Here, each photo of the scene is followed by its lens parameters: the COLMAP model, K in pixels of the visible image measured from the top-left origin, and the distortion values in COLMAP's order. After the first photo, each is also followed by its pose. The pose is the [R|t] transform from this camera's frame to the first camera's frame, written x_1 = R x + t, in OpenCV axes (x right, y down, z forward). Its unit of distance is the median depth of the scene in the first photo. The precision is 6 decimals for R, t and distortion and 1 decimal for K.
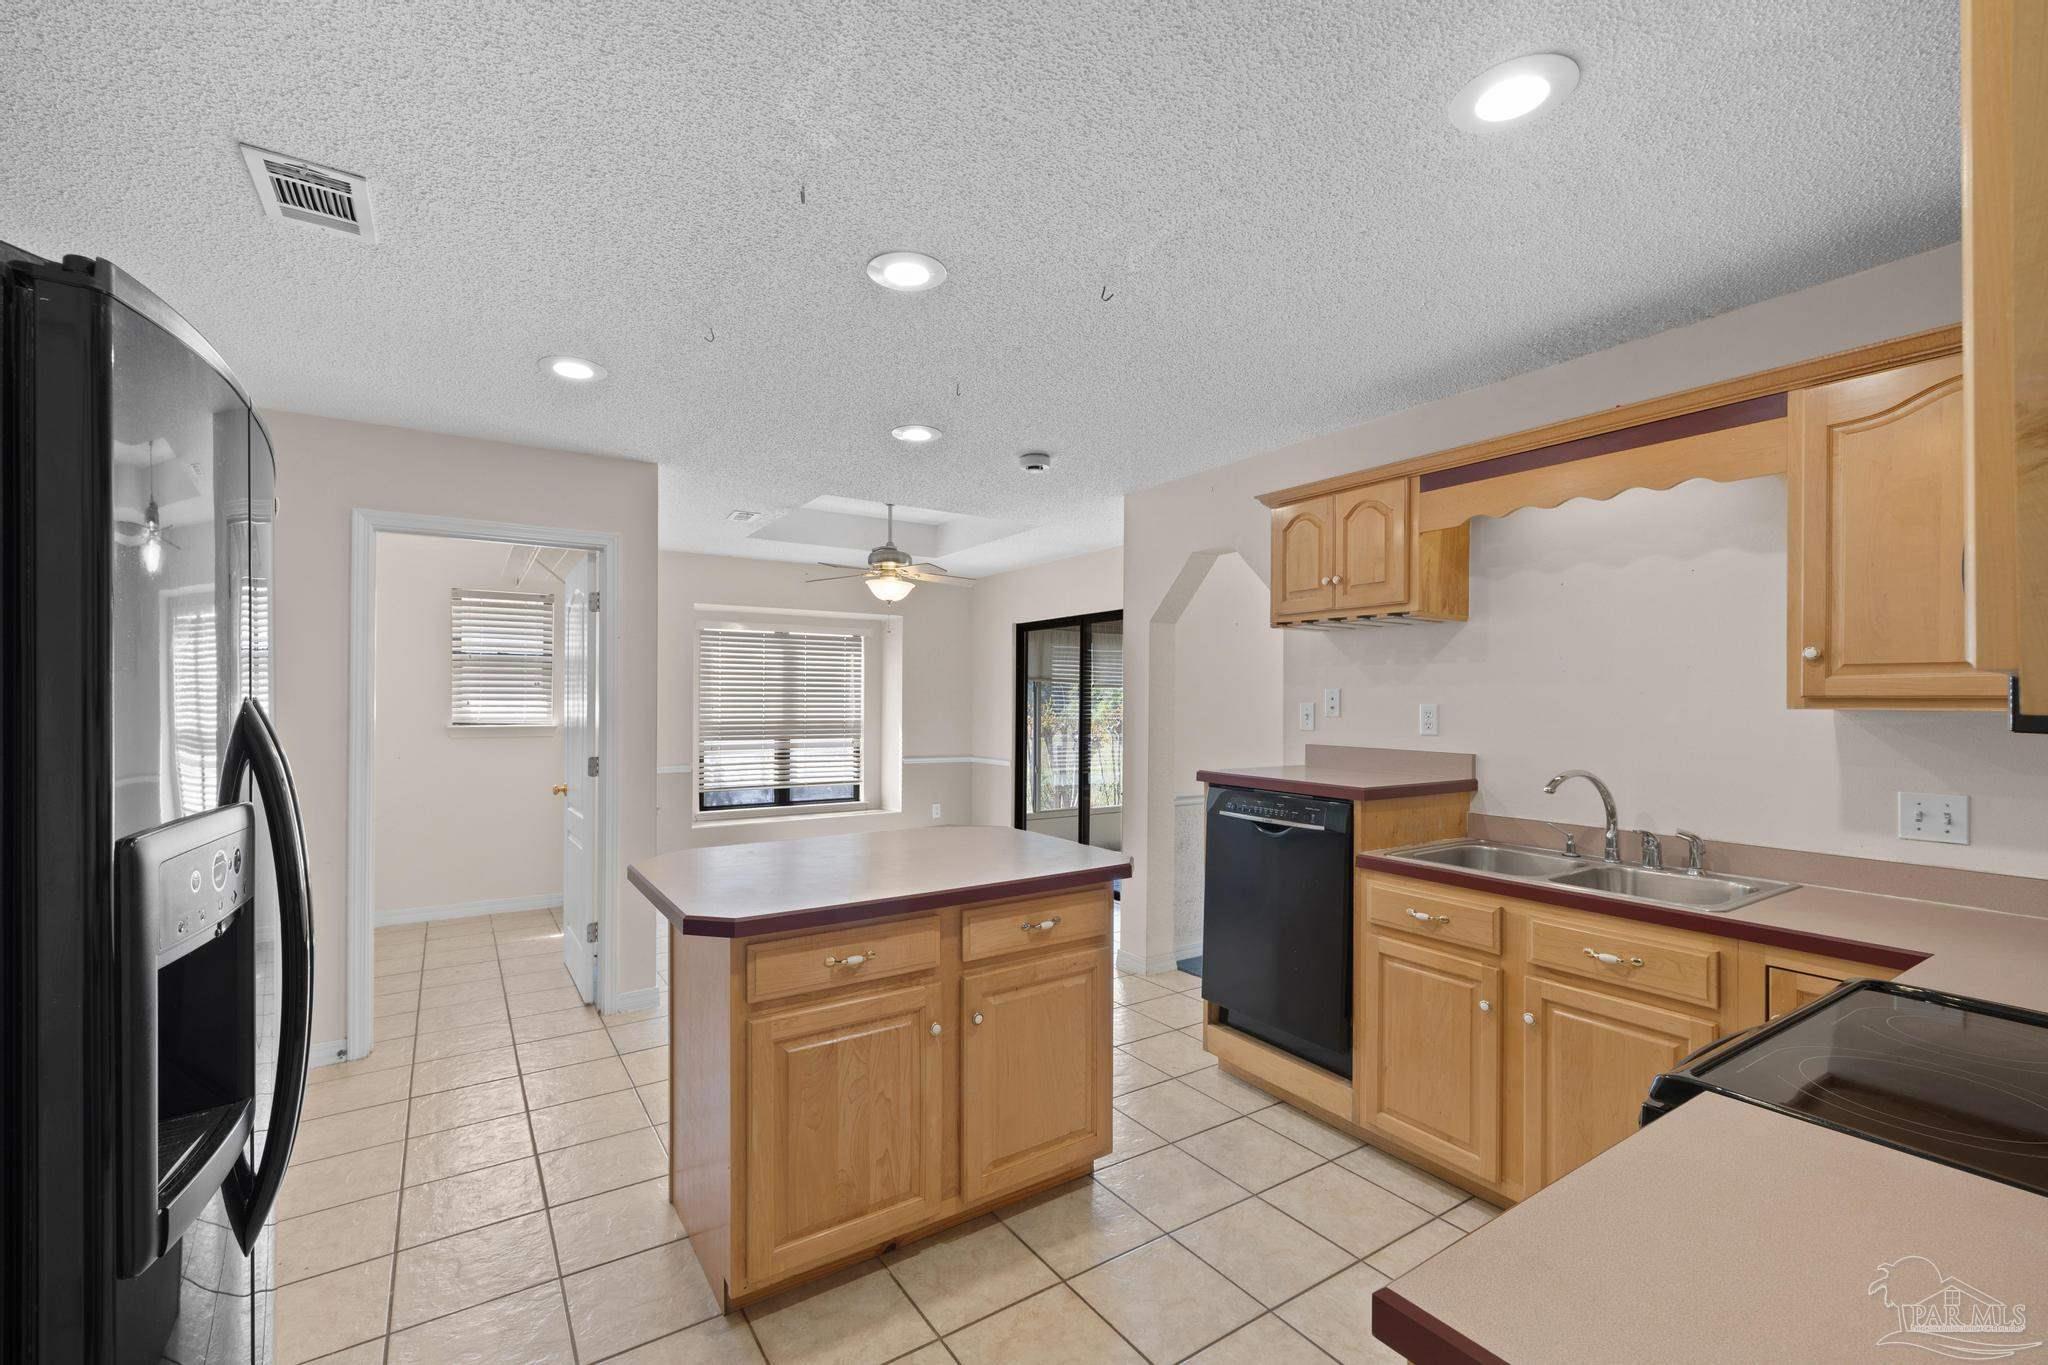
lens RADIAL K [[858.8, 0, 1016.6], [0, 858.8, 690.1], [0, 0, 1]] dist [-0.000596, -0.000198]
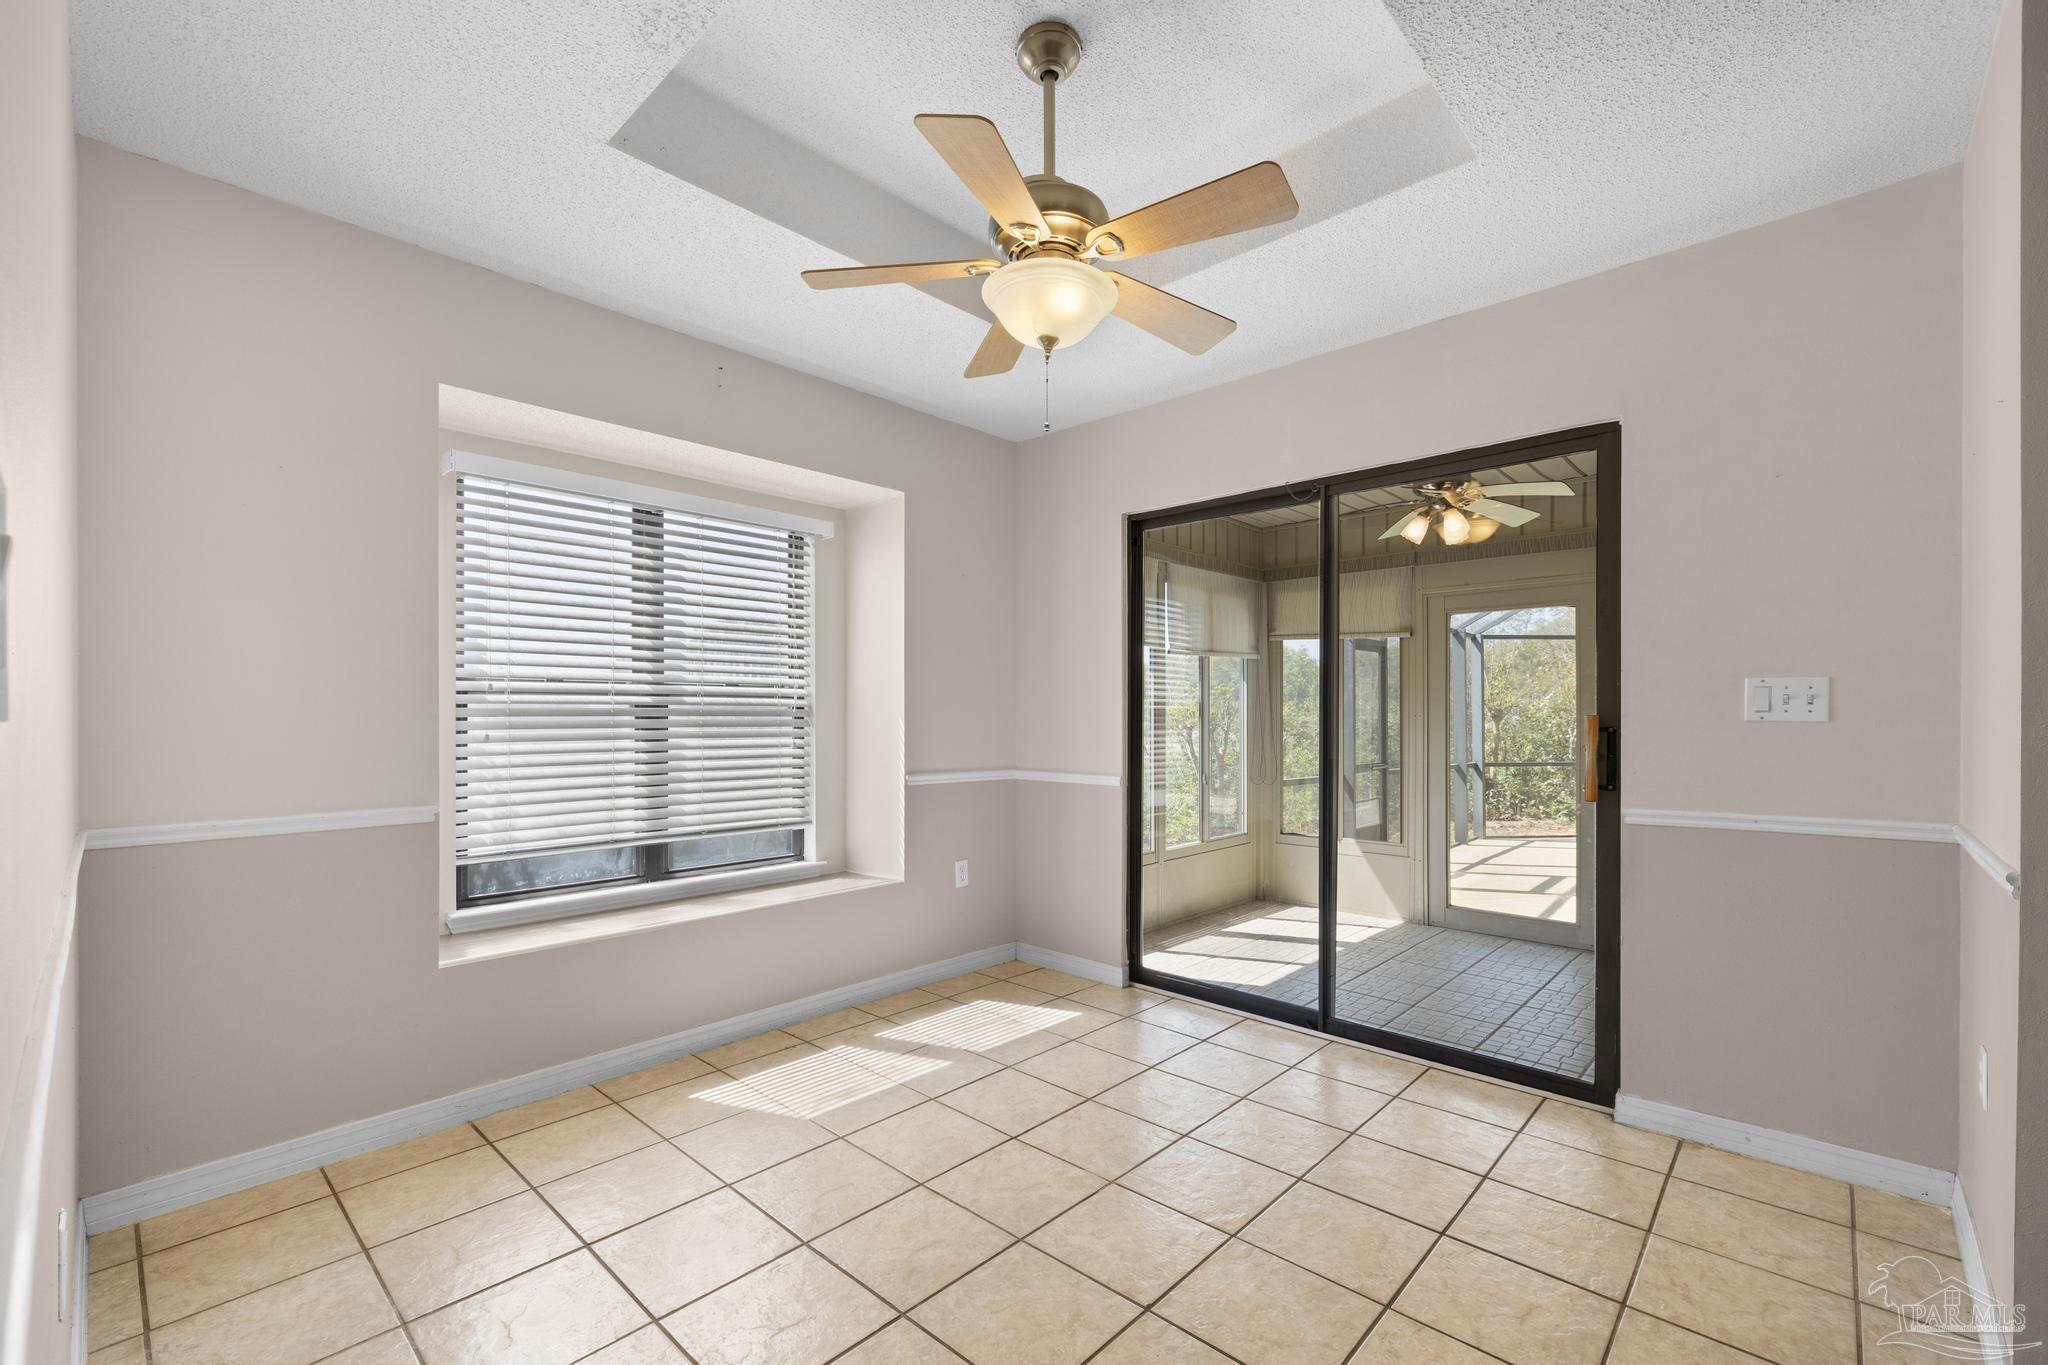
lens RADIAL K [[858.8, 0, 1013.9], [0, 858.8, 715.2], [0, 0, 1]] dist [-0.000596, -0.000198]
pose [[0.972407, -0.002456, 0.233276, -0.428561], [-0.001720, 0.999842, 0.017695, 0.080466], [-0.233283, -0.017608, 0.972249, 1.128572]]
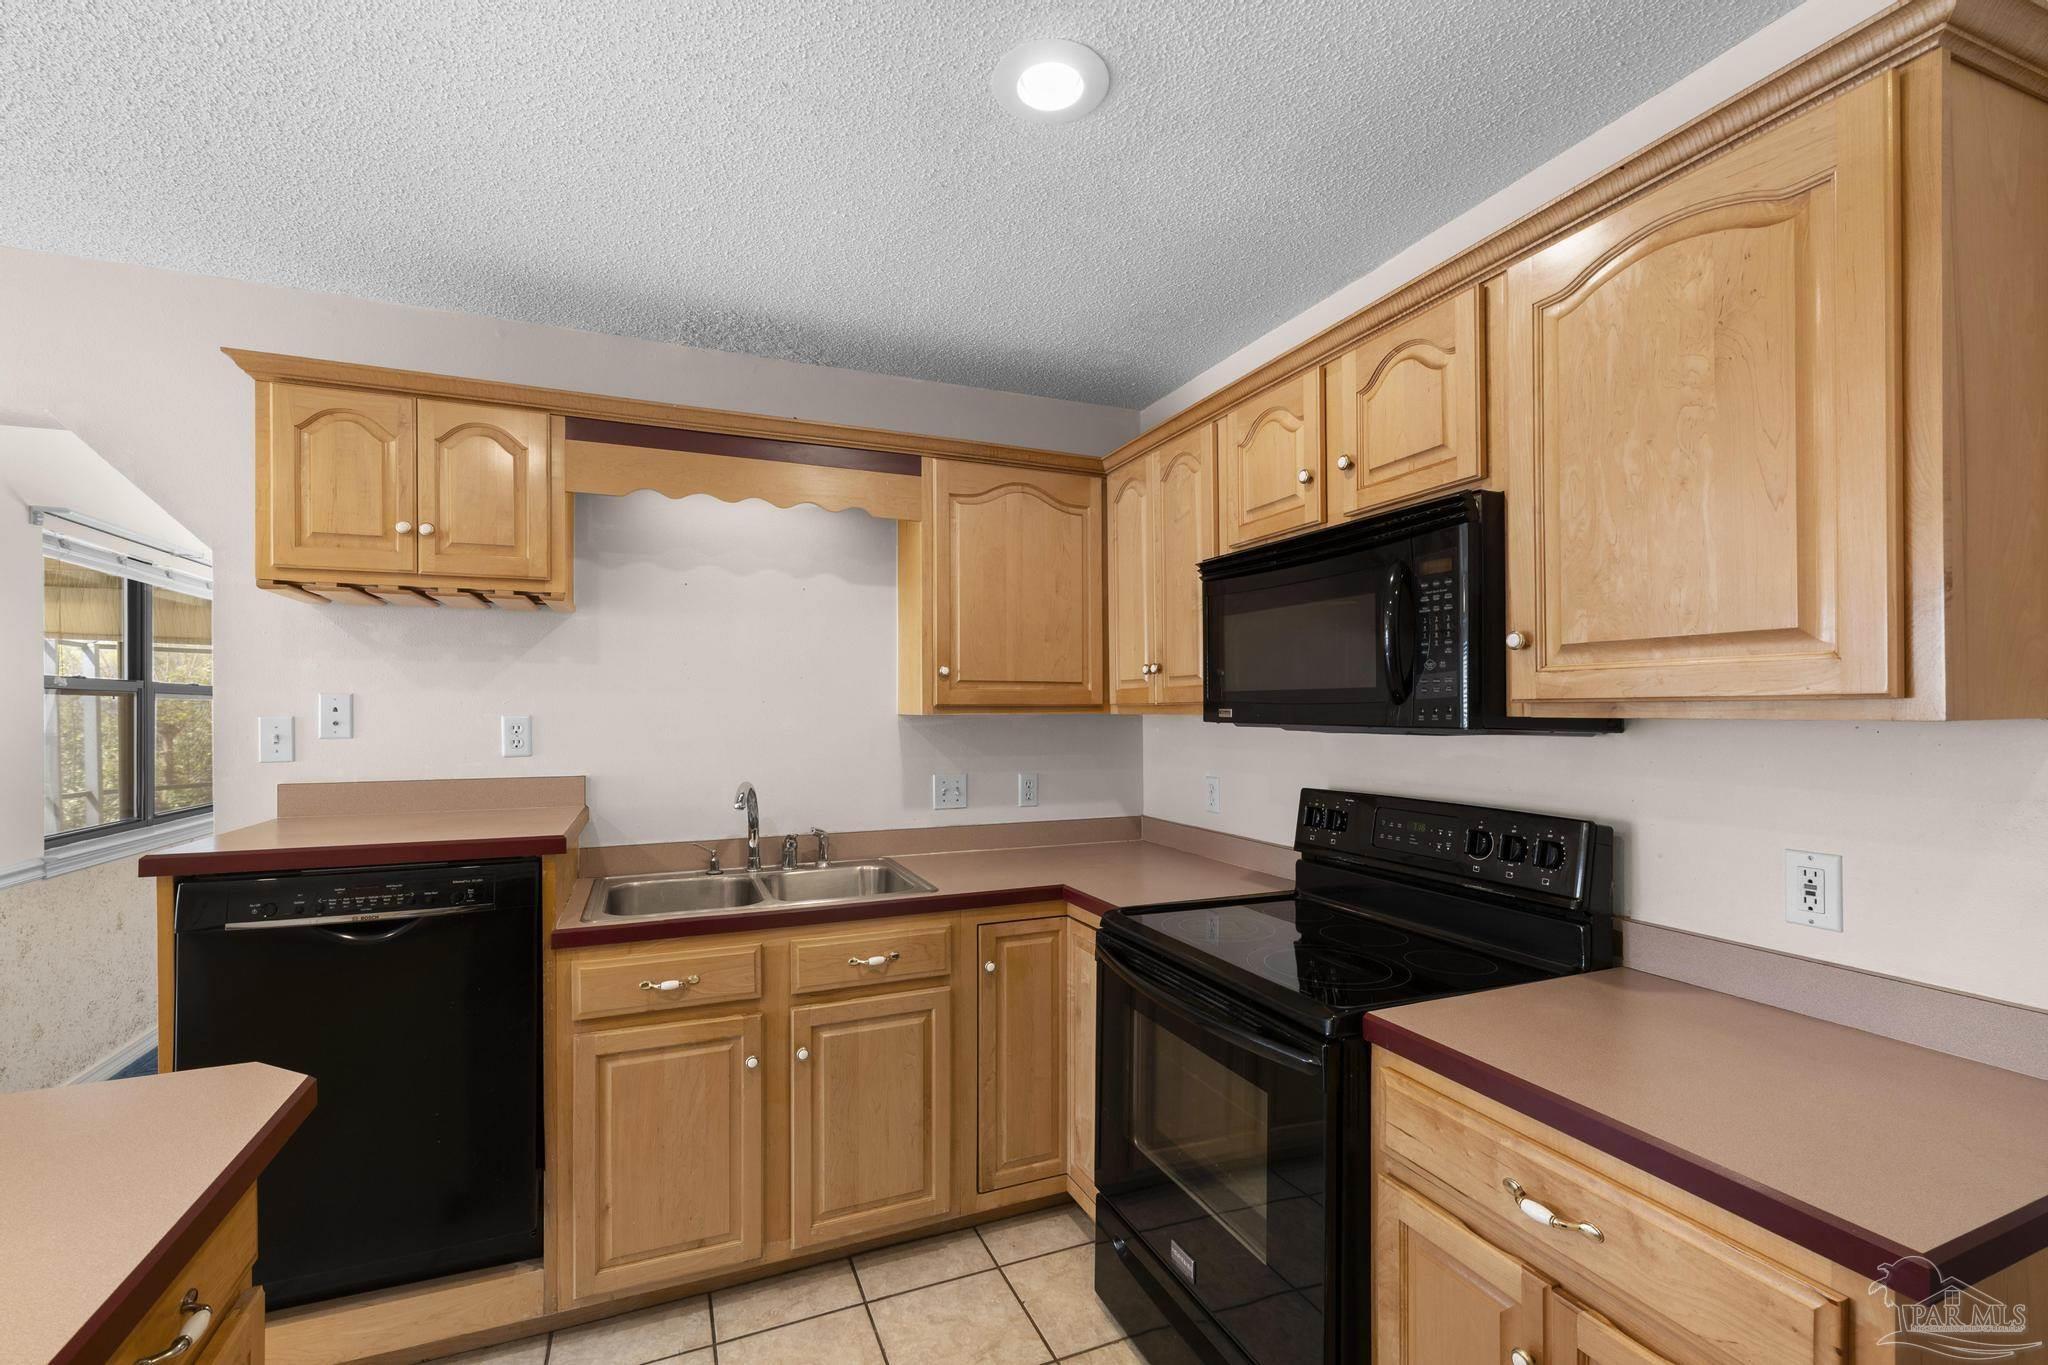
lens RADIAL K [[858.8, 0, 1002.8], [0, 858.8, 707.1], [0, 0, 1]] dist [-0.000596, -0.000198]
pose [[0.188644, -0.006309, 0.982025, -0.185062], [-0.006611, 0.999949, 0.007694, 0.000101], [-0.982023, -0.007944, 0.188592, 0.423266]]
